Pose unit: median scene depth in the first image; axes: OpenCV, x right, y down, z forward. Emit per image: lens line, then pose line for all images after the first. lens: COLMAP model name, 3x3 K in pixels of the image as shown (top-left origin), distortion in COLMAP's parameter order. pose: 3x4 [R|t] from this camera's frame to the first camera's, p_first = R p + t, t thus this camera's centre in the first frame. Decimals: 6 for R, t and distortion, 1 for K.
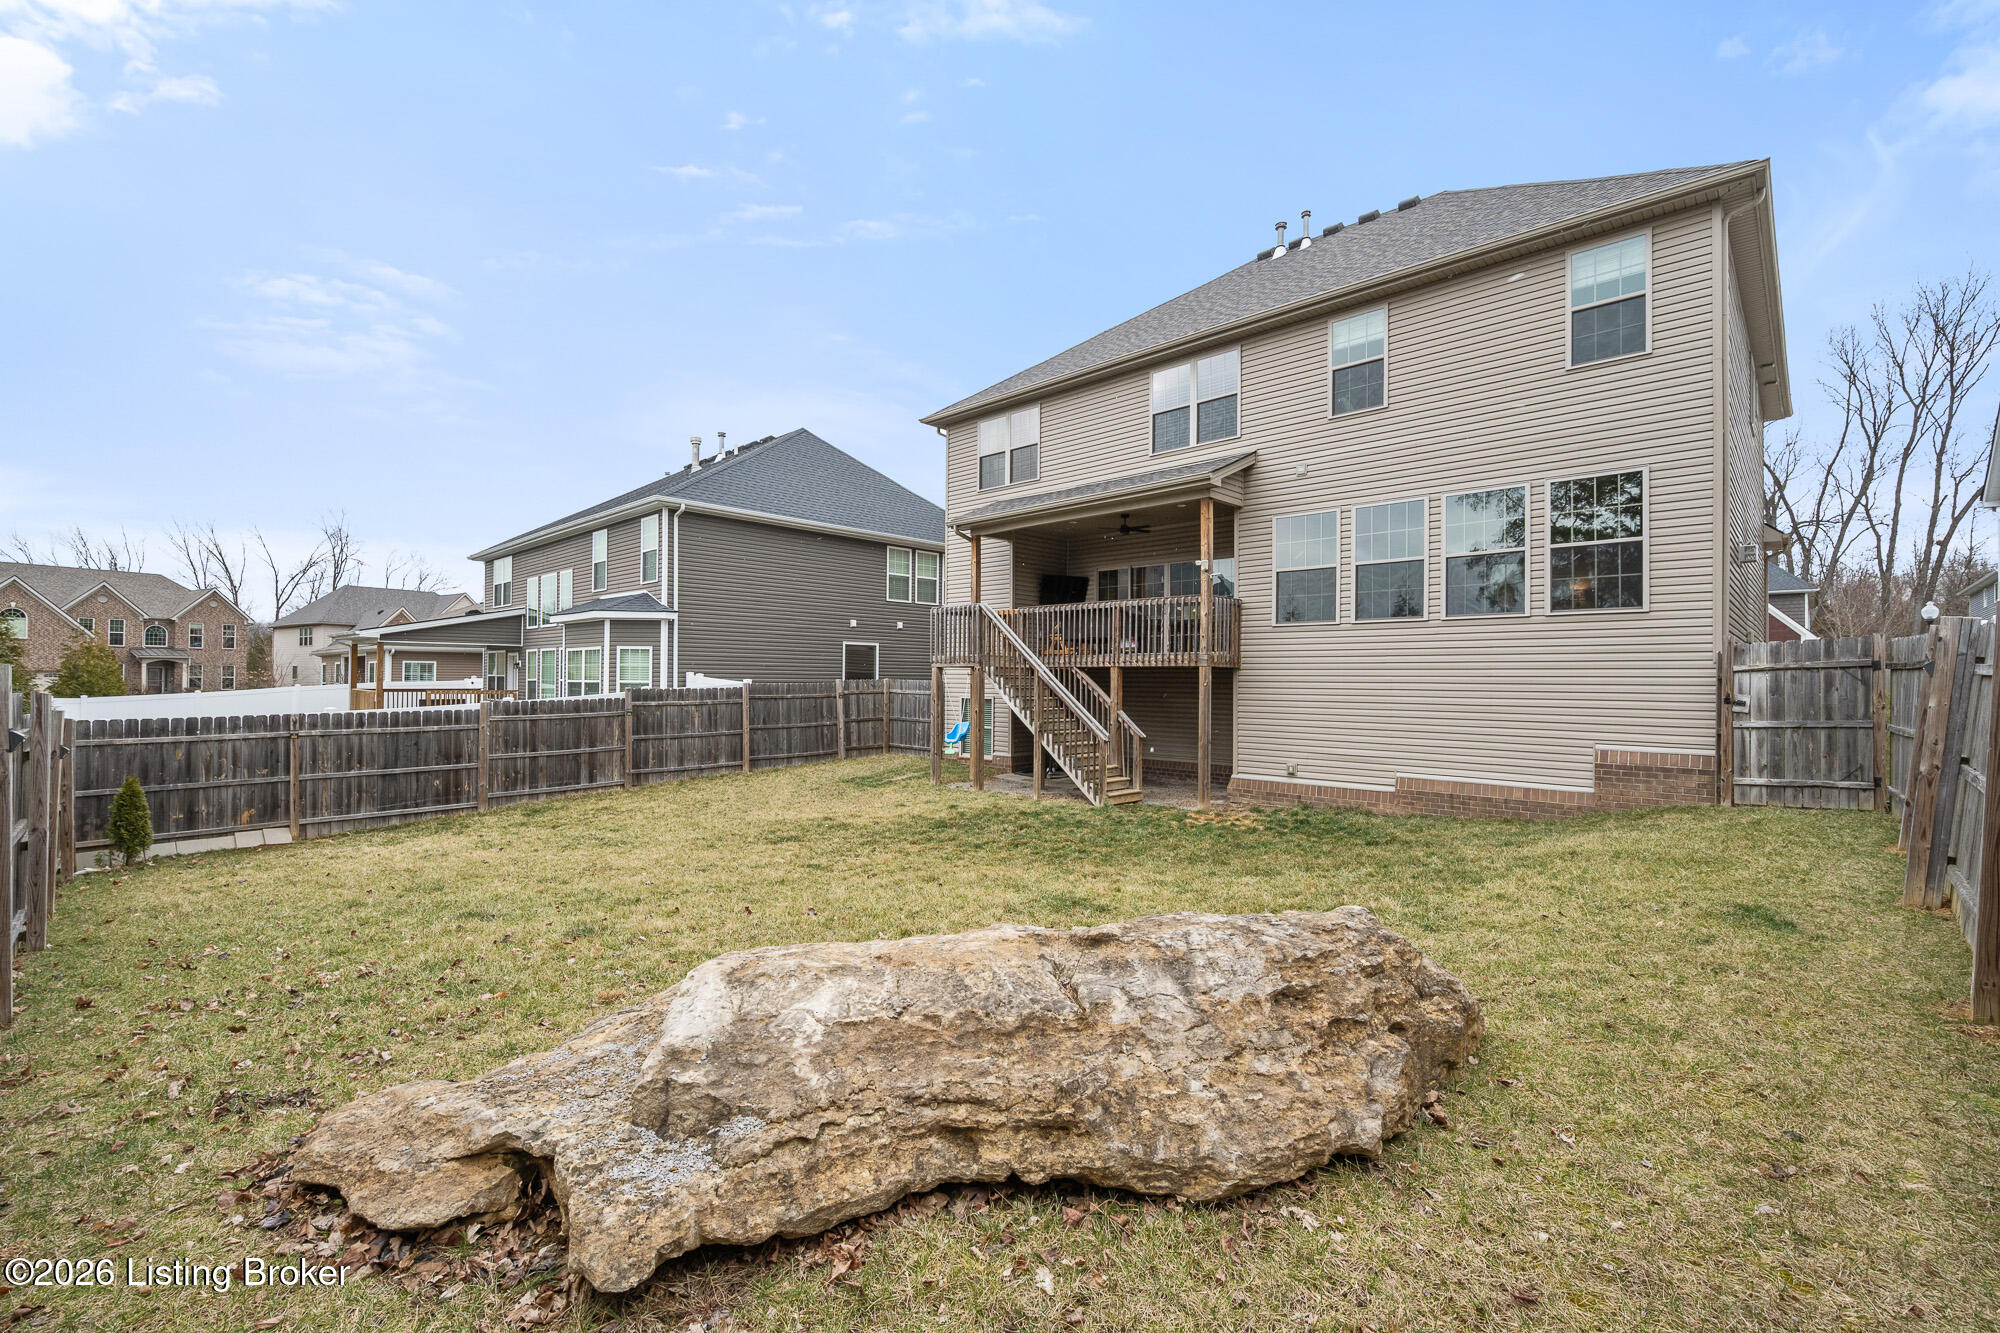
lens RADIAL K [[841.8, 0, 998.9], [0, 841.8, 682.0], [0, 0, 1]] dist [0.000170, 0.000097]
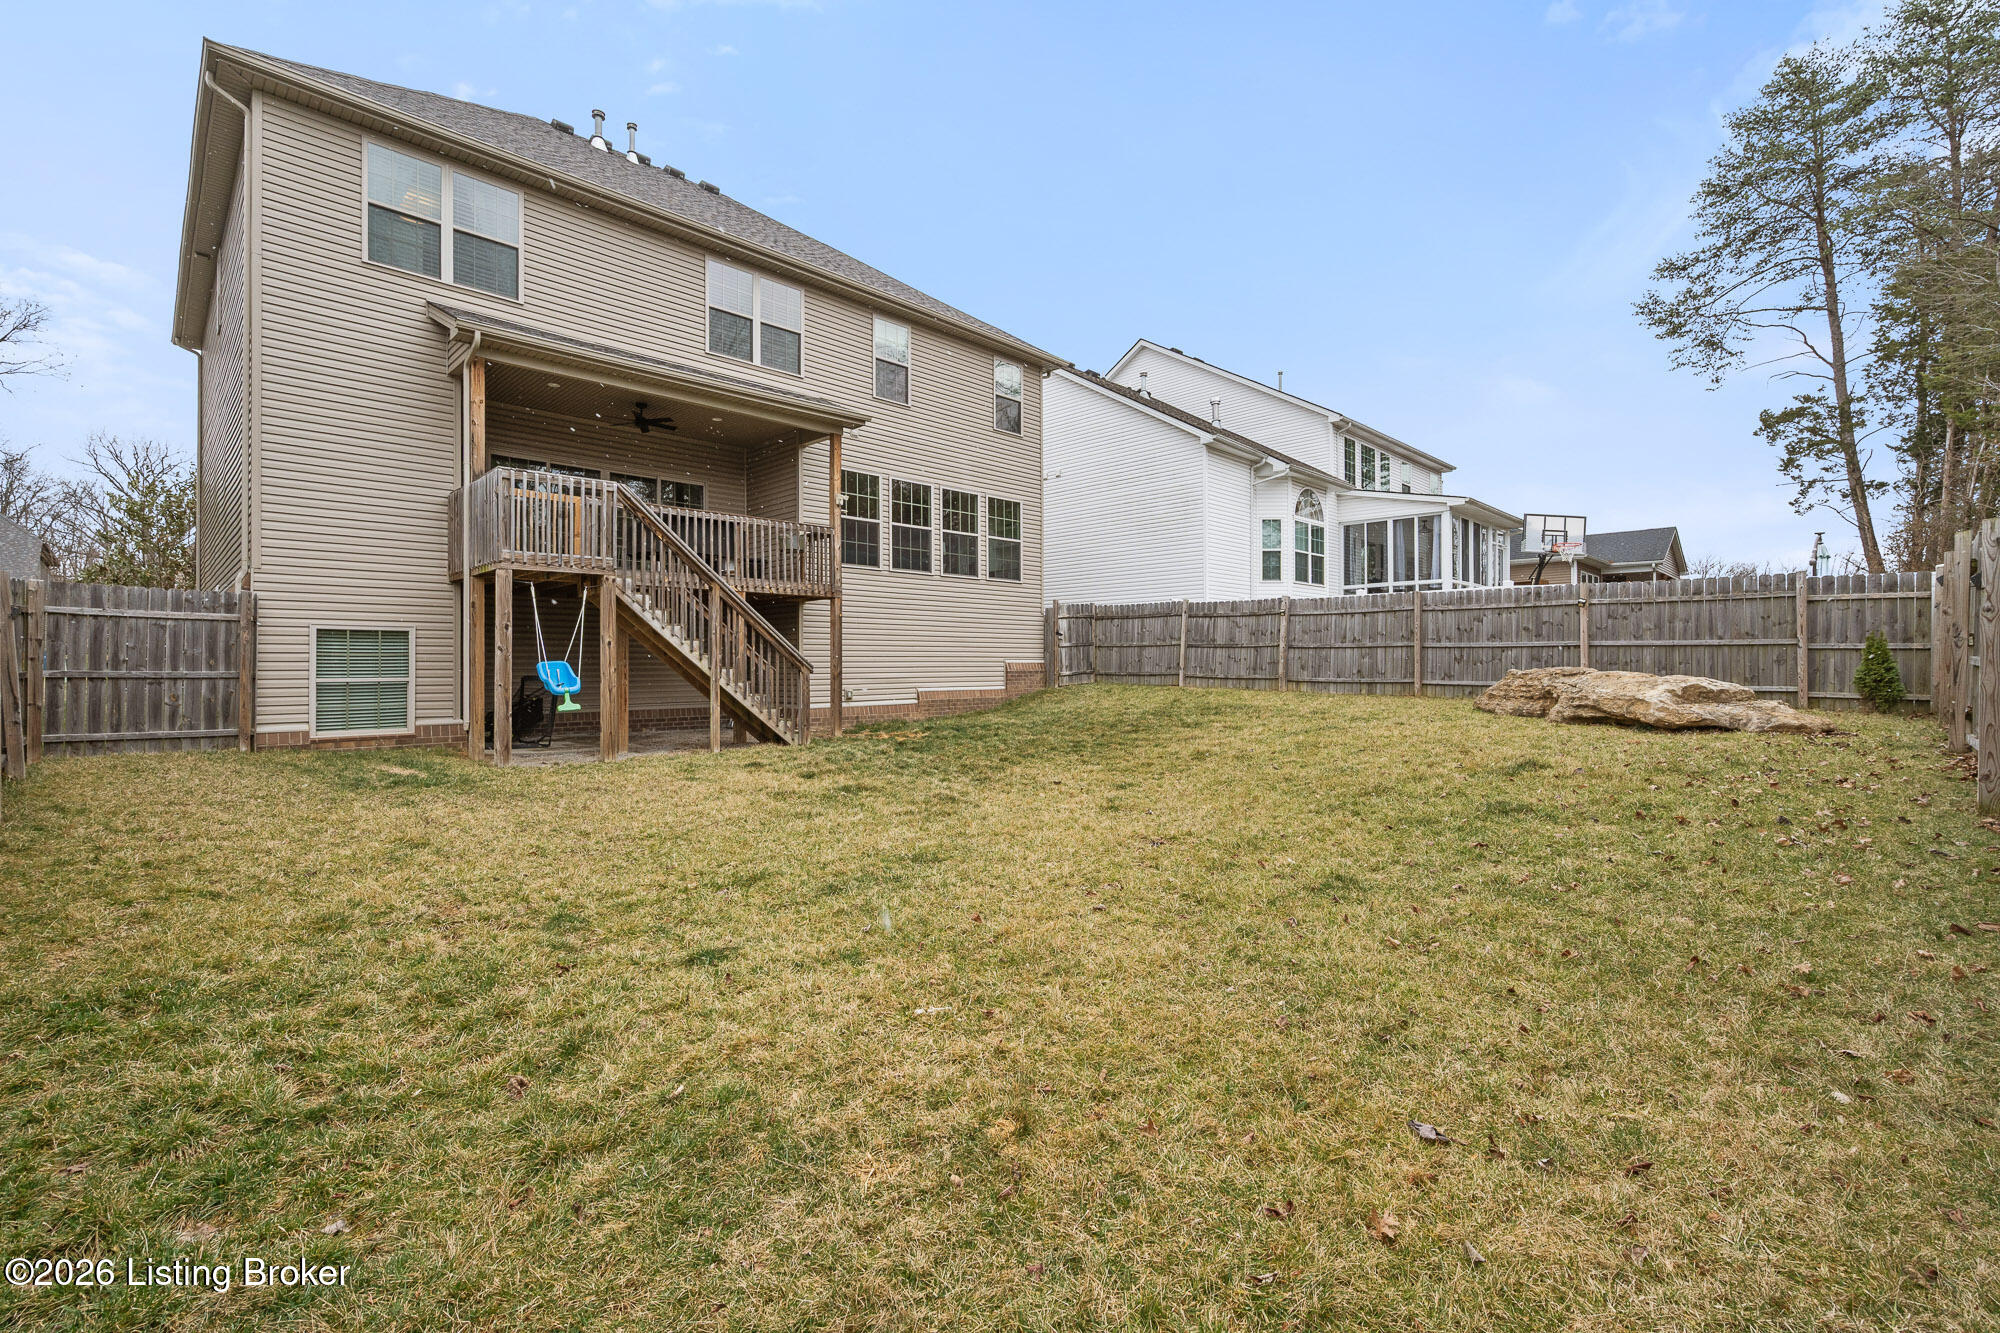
lens RADIAL K [[841.8, 0, 999.7], [0, 841.8, 650.1], [0, 0, 1]] dist [0.000170, 0.000097]
pose [[0.045905, 0.005208, 0.998932, -0.738538], [0.001095, 0.999986, -0.005264, 0.049090], [-0.998945, 0.001335, 0.045899, 0.720876]]
